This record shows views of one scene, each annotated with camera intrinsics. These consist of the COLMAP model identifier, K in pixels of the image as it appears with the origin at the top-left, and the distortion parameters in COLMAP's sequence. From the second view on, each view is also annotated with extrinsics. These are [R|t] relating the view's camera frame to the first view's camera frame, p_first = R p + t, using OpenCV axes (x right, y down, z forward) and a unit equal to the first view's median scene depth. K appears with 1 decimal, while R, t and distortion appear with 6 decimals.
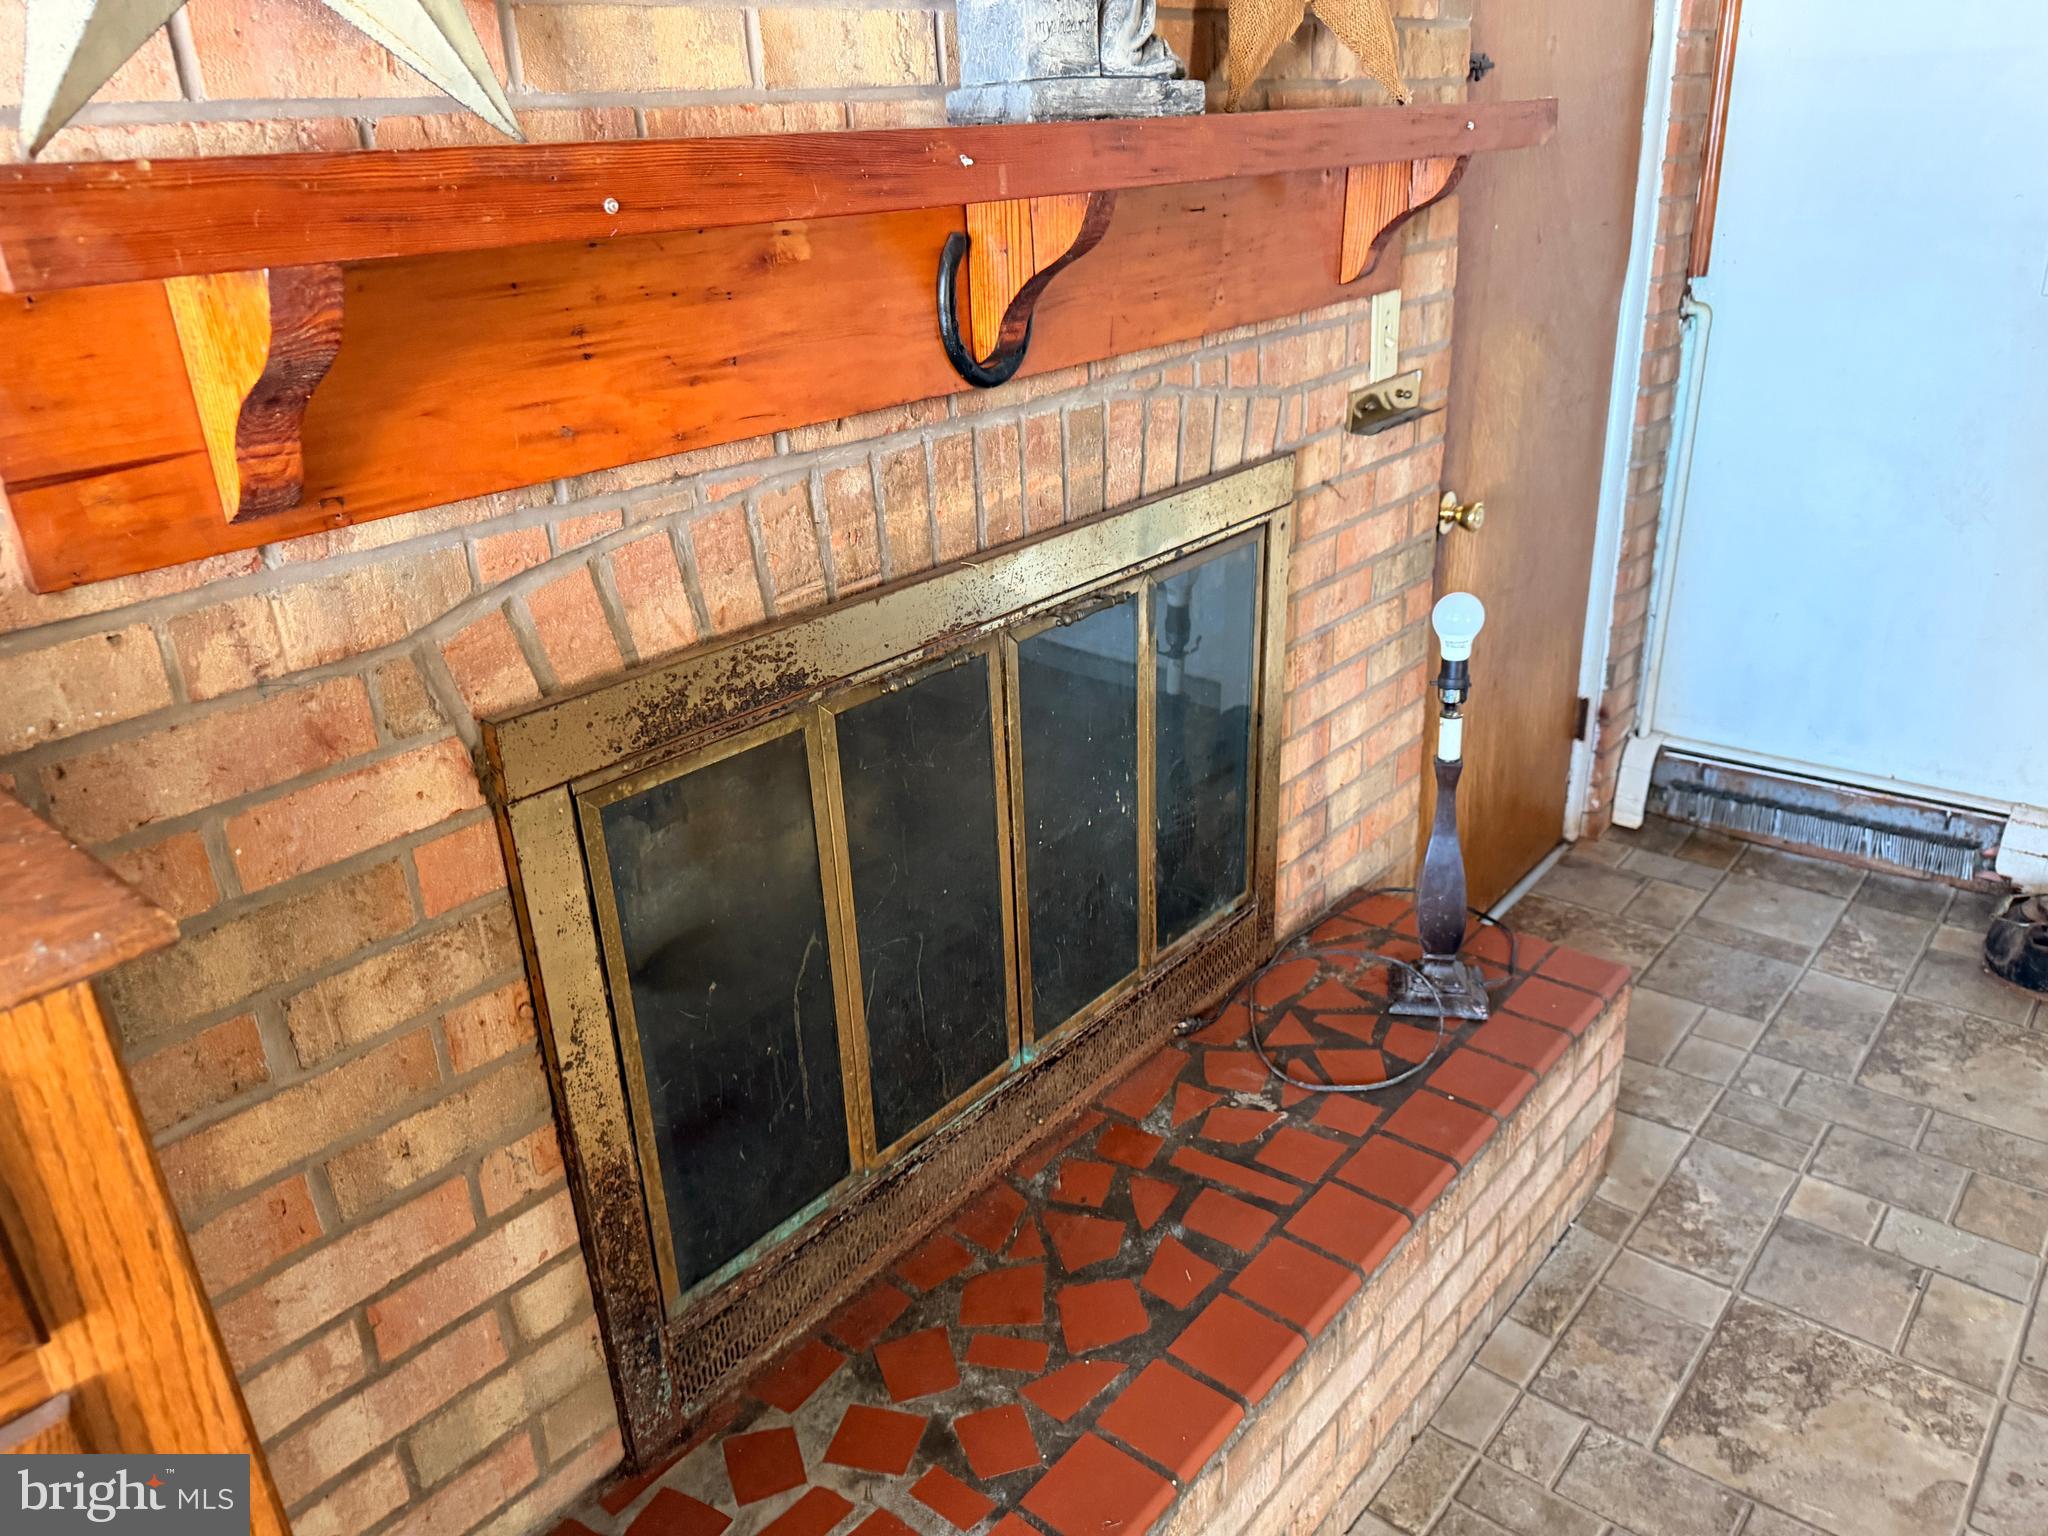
lens RADIAL K [[1450.4, 0, 1026.6], [0, 1450.4, 779.5], [0, 0, 1]] dist [0.051529, -0.063125]
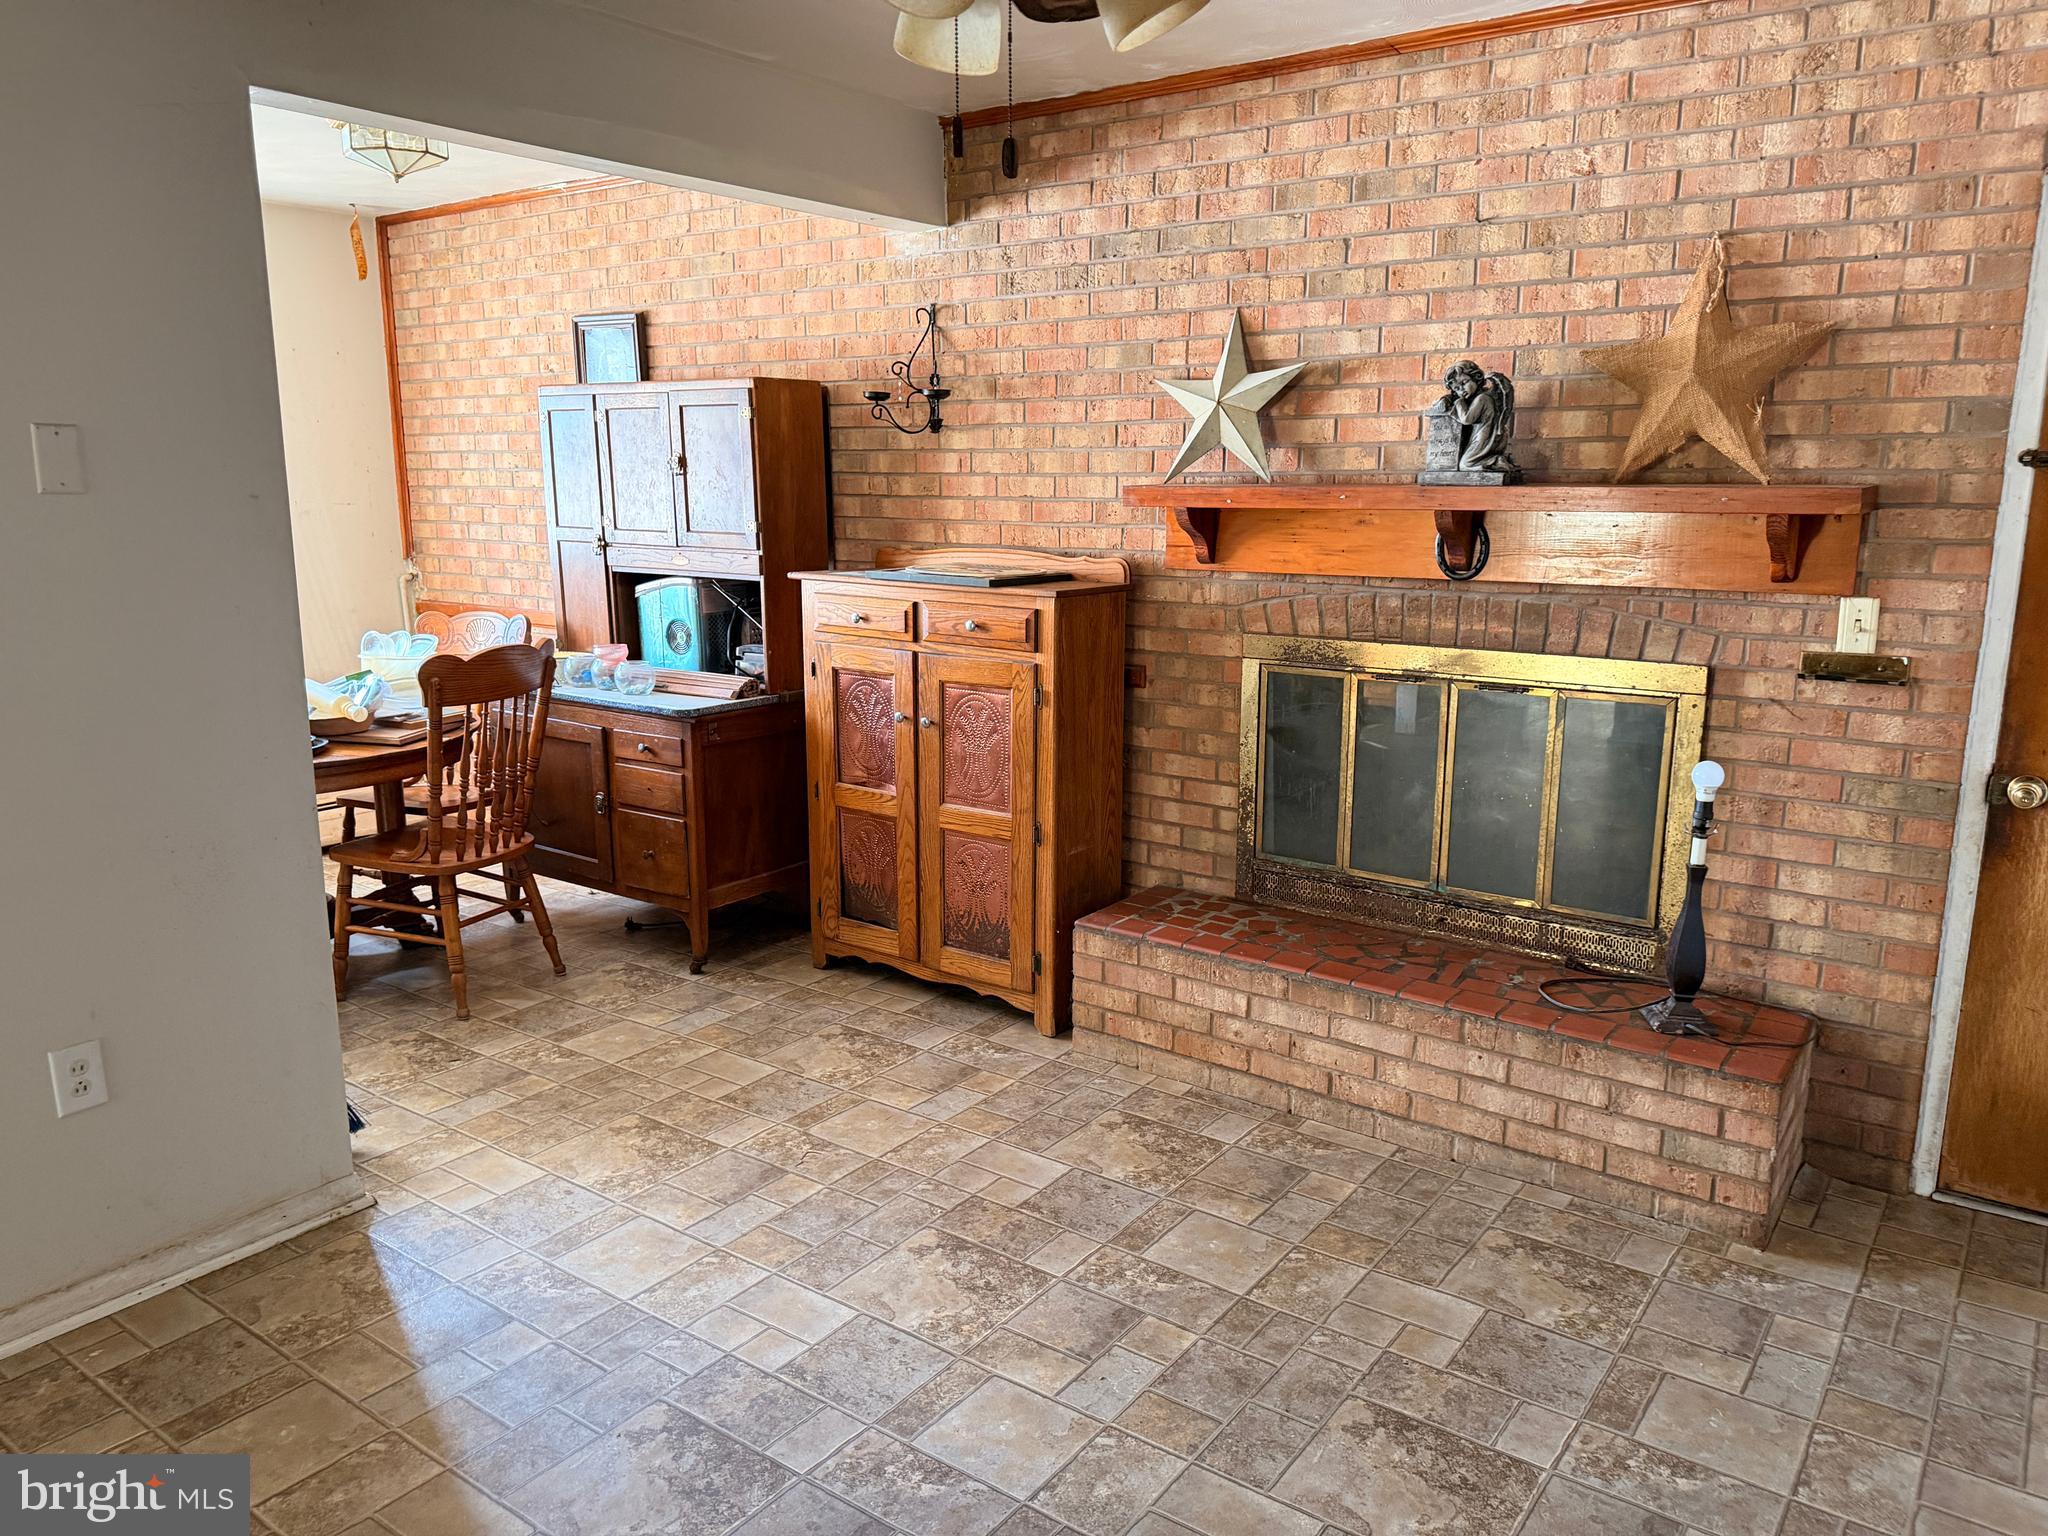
lens RADIAL K [[1452.7, 0, 1024.3], [0, 1452.7, 769.2], [0, 0, 1]] dist [-0.051486, -0.003665]
pose [[0.063013, 0.241754, -0.968289, 2.369361], [-0.395013, 0.897028, 0.198255, -0.174113], [0.916512, 0.369994, 0.152021, 0.059240]]
